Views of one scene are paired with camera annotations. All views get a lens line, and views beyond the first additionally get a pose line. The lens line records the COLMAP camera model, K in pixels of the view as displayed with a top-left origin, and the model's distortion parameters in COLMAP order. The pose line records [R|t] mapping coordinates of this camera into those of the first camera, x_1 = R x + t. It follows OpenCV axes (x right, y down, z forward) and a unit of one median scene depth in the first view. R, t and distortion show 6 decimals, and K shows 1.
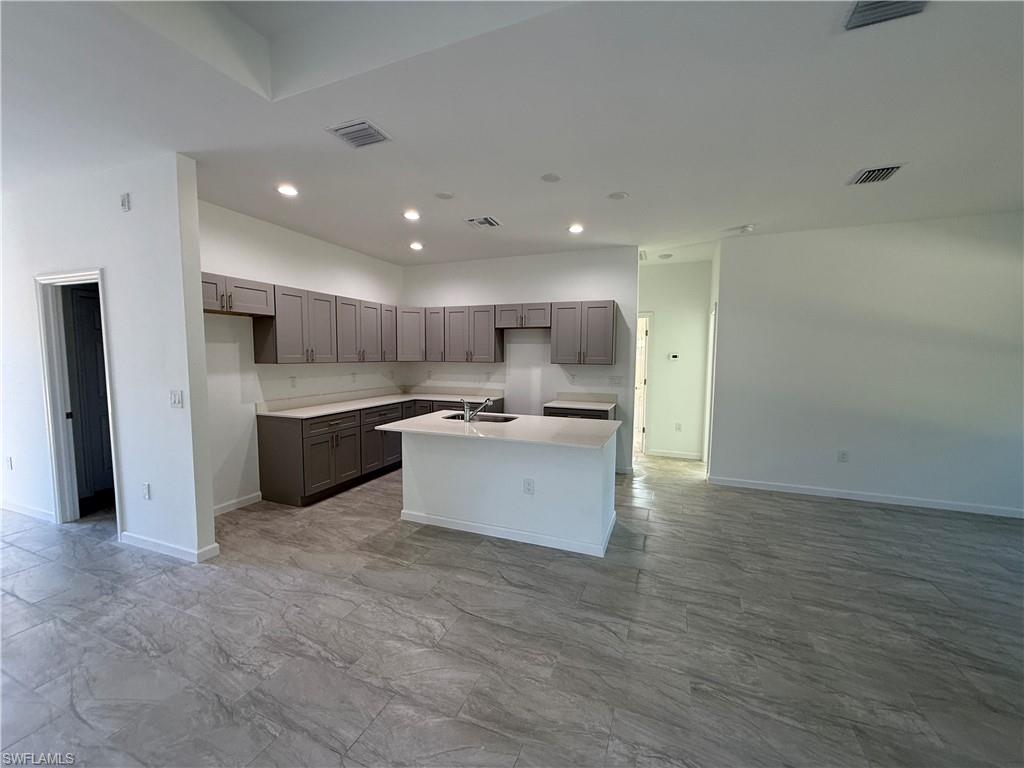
lens RADIAL K [[410.8, 0, 511.1], [0, 410.8, 385.3], [0, 0, 1]] dist [0.001079, -0.000163]
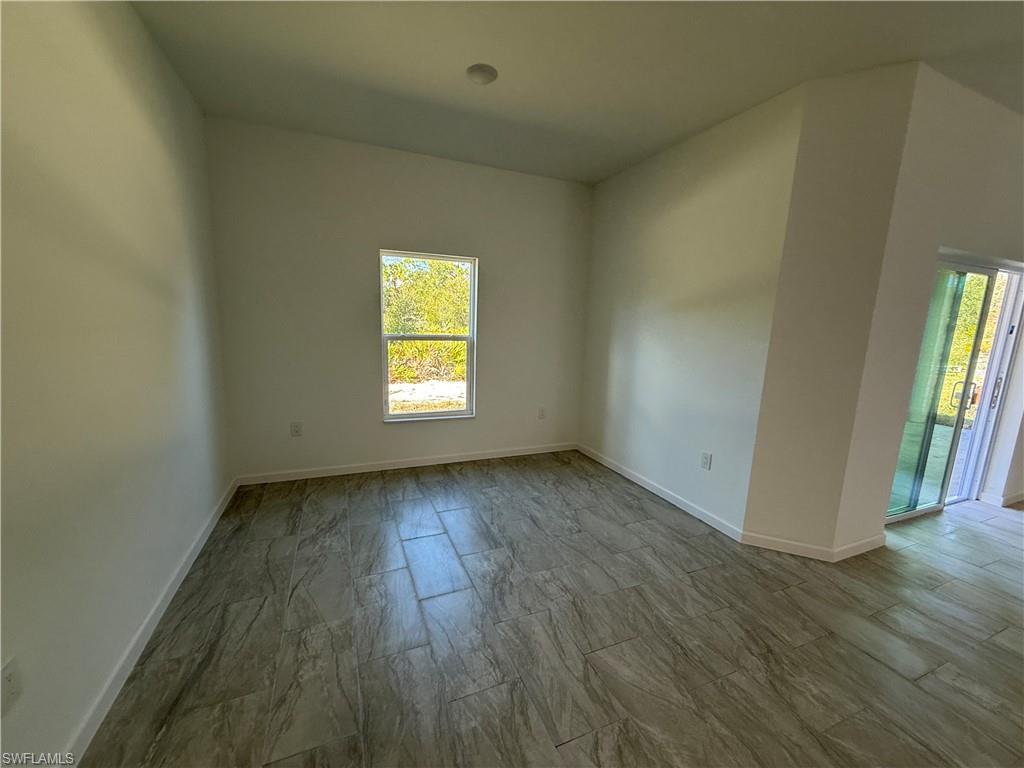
lens RADIAL K [[410.8, 0, 512.4], [0, 410.8, 392.0], [0, 0, 1]] dist [0.001079, -0.000163]
pose [[-0.707015, -0.149426, 0.691232, 0.604015], [0.013360, 0.974426, 0.224311, -0.057006], [-0.707072, 0.167826, -0.686937, 1.224487]]
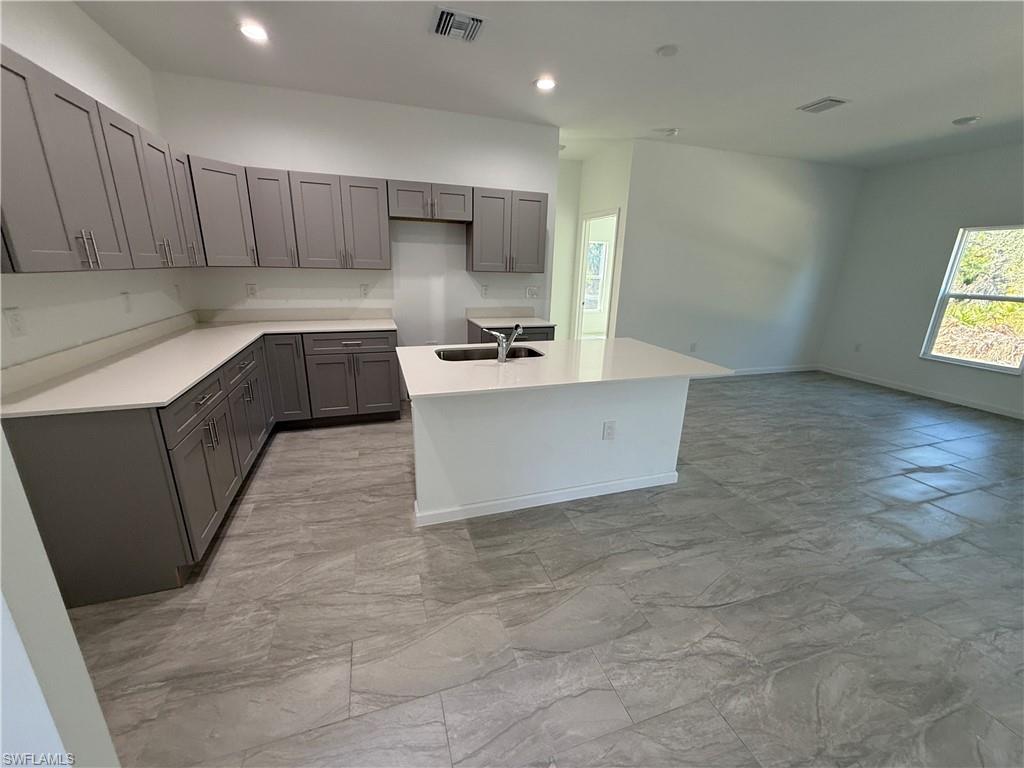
lens RADIAL K [[410.8, 0, 509.7], [0, 410.8, 384.5], [0, 0, 1]] dist [0.001079, -0.000163]
pose [[0.757262, -0.172666, 0.629873, -0.595860], [0.030163, 0.972637, 0.230365, -0.034331], [-0.652414, -0.155448, 0.741749, 0.539636]]
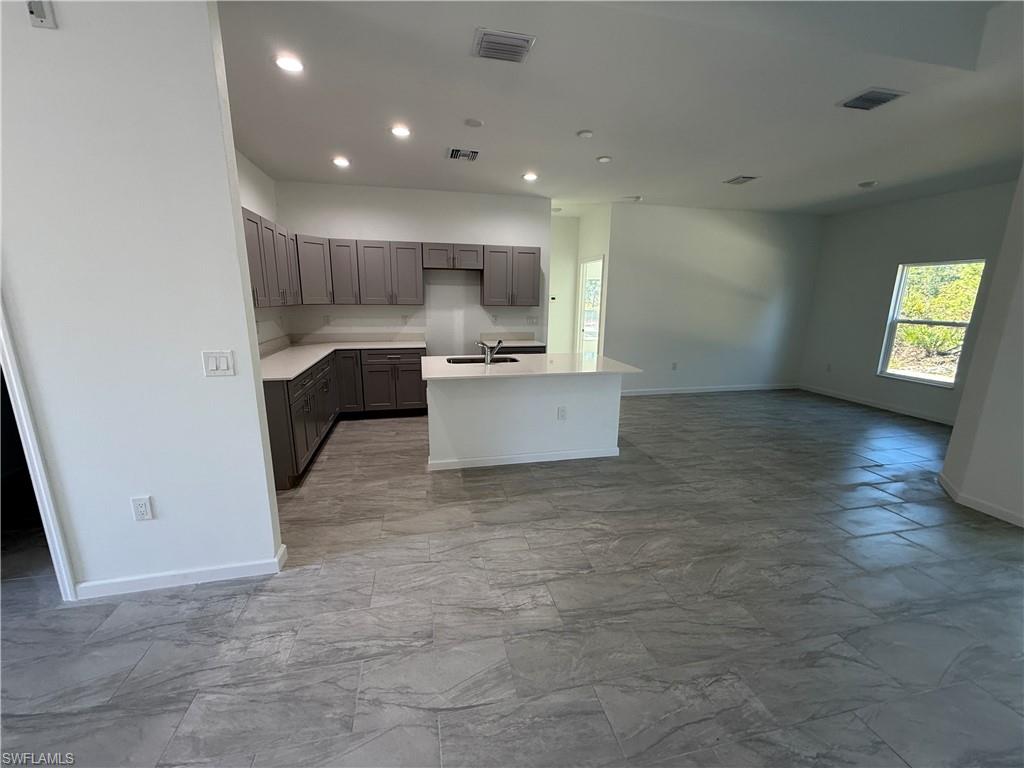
lens RADIAL K [[410.8, 0, 510.3], [0, 410.8, 385.5], [0, 0, 1]] dist [0.001079, -0.000163]
pose [[0.819964, -0.118933, 0.559924, -0.719310], [0.038121, 0.987351, 0.153897, -0.016734], [-0.571145, -0.104846, 0.814126, 0.141043]]
